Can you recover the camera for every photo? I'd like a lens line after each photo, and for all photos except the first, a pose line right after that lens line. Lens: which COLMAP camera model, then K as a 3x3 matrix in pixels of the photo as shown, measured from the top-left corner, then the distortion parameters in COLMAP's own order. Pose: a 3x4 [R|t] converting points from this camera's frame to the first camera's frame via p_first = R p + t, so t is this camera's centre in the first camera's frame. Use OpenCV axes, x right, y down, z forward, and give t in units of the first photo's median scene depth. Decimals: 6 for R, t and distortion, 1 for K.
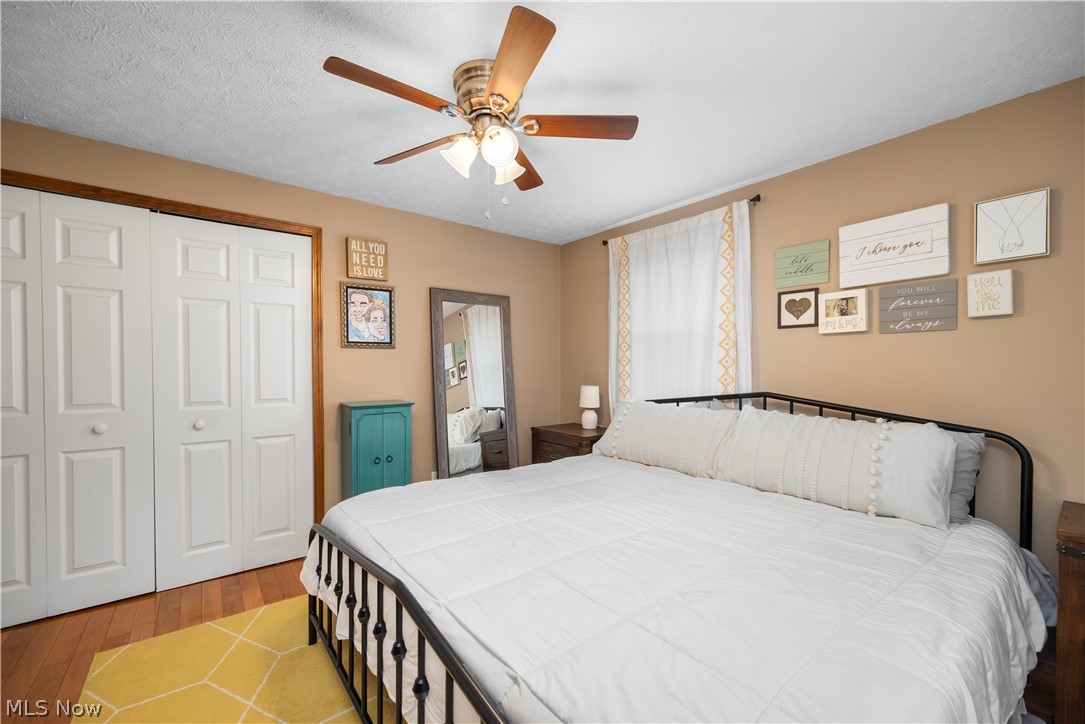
lens RADIAL K [[434.1, 0, 547.0], [0, 434.1, 369.3], [0, 0, 1]] dist [0.001685, 0.000127]
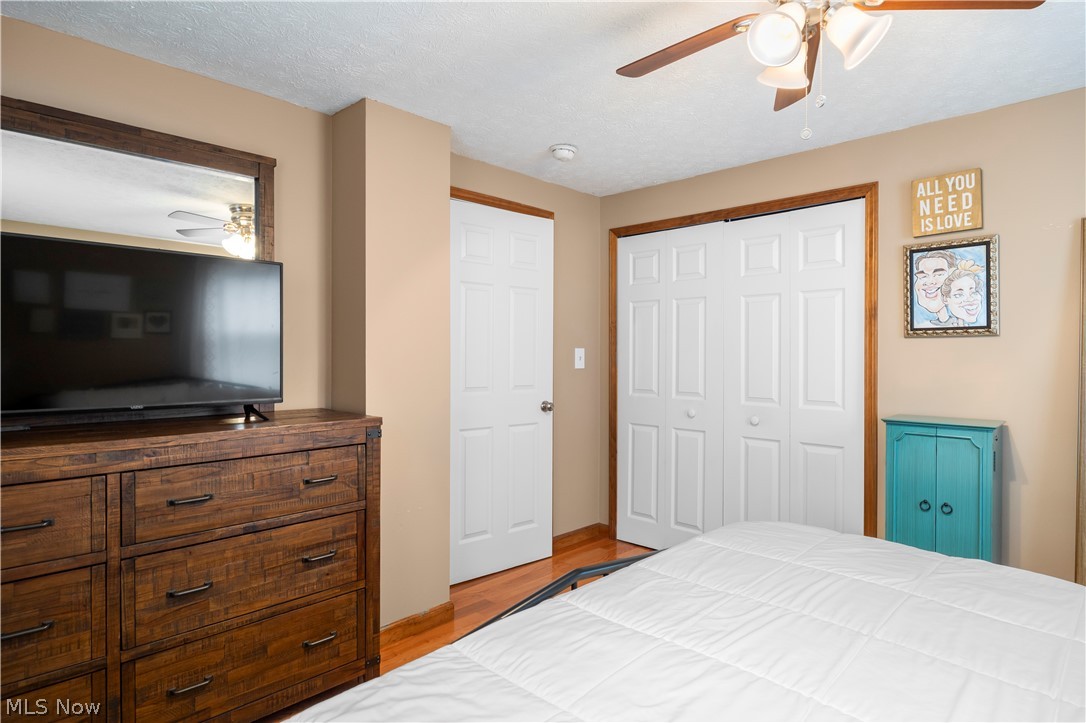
lens RADIAL K [[568.1, 0, 547.6], [0, 568.1, 356.8], [0, 0, 1]] dist [-0.005250, -0.000510]
pose [[0.146343, -0.007615, -0.989205, 0.358767], [-0.022508, 0.999686, -0.011025, 0.004877], [0.988978, 0.023878, 0.146125, 0.279579]]
